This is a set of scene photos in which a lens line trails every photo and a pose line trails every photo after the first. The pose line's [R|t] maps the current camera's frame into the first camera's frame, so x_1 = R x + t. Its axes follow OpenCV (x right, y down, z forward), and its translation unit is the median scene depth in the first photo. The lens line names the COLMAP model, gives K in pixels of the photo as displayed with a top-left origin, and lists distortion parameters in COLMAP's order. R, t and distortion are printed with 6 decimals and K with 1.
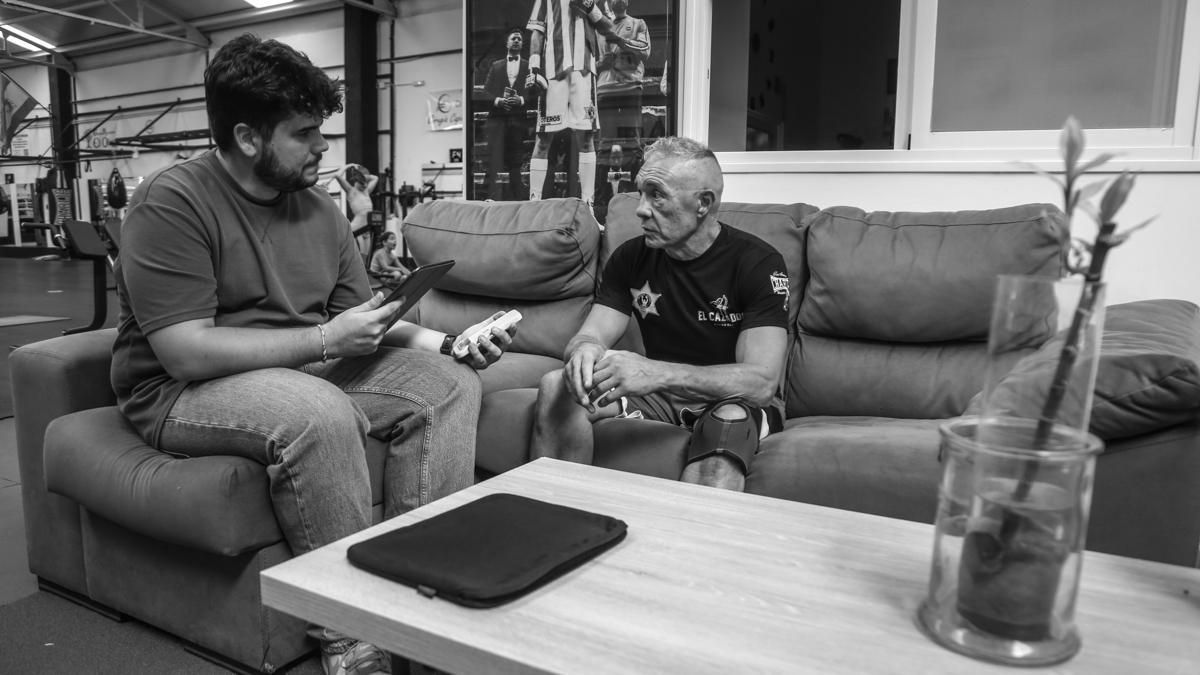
lens RADIAL K [[869.2, 0, 600.7], [0, 869.2, 370.2], [0, 0, 1]] dist [-0.097797, 0.055441]
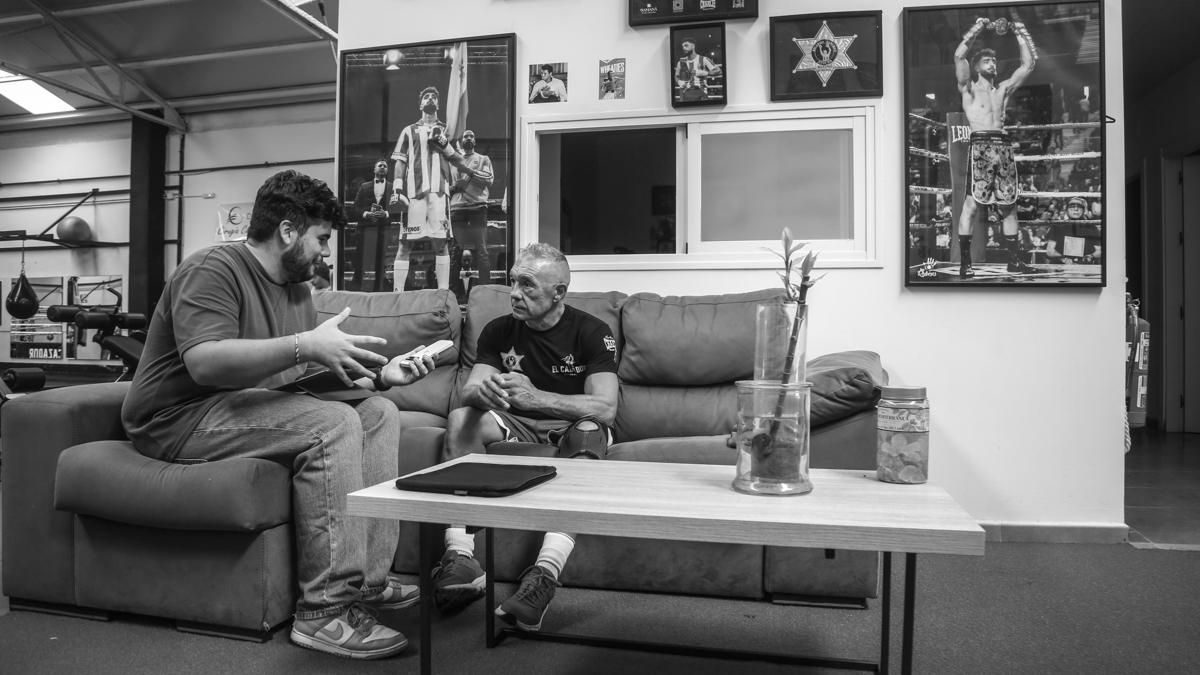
lens RADIAL K [[869.2, 0, 600.7], [0, 869.2, 370.2], [0, 0, 1]] dist [-0.097797, 0.055441]
pose [[0.964014, -0.018825, 0.265186, -0.143792], [0.053116, 0.991017, -0.122738, 0.090333], [-0.260493, 0.132407, 0.956353, -0.275397]]
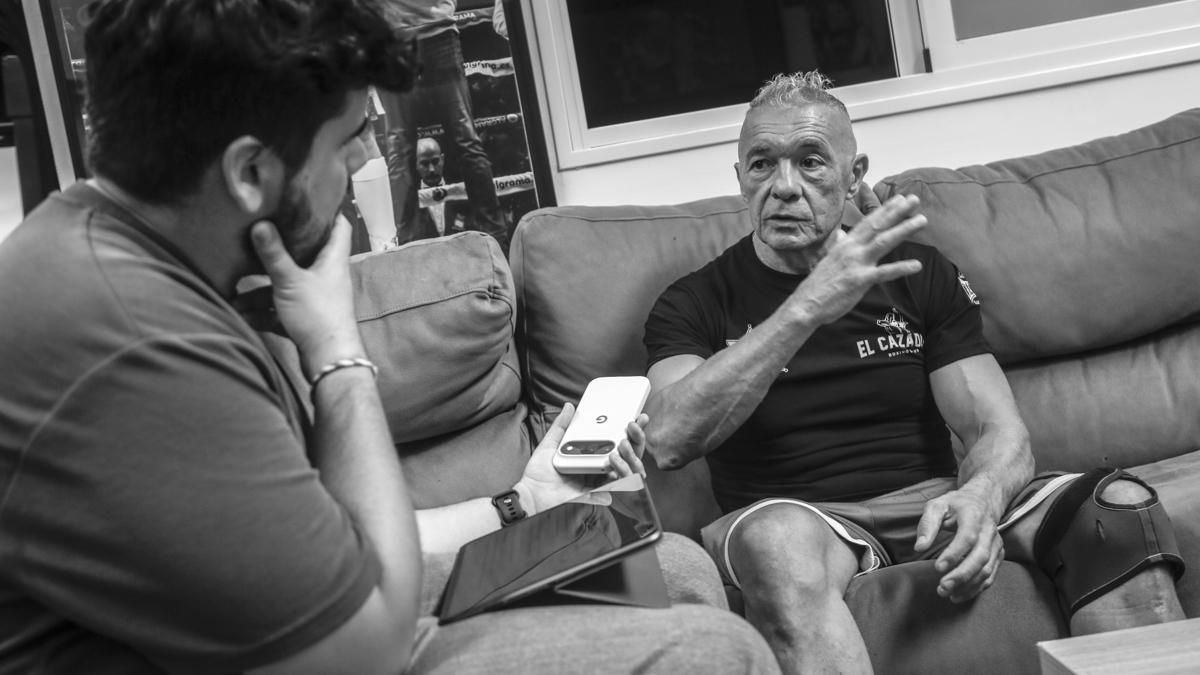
lens RADIAL K [[1481.5, 0, 564.3], [0, 1481.5, 337.8], [0, 0, 1]] dist [0.081985, 0.001897]
pose [[0.835007, -0.188558, 0.516923, -0.444990], [0.264096, 0.961507, -0.075876, -0.049675], [-0.482718, 0.199874, 0.852663, 0.199477]]
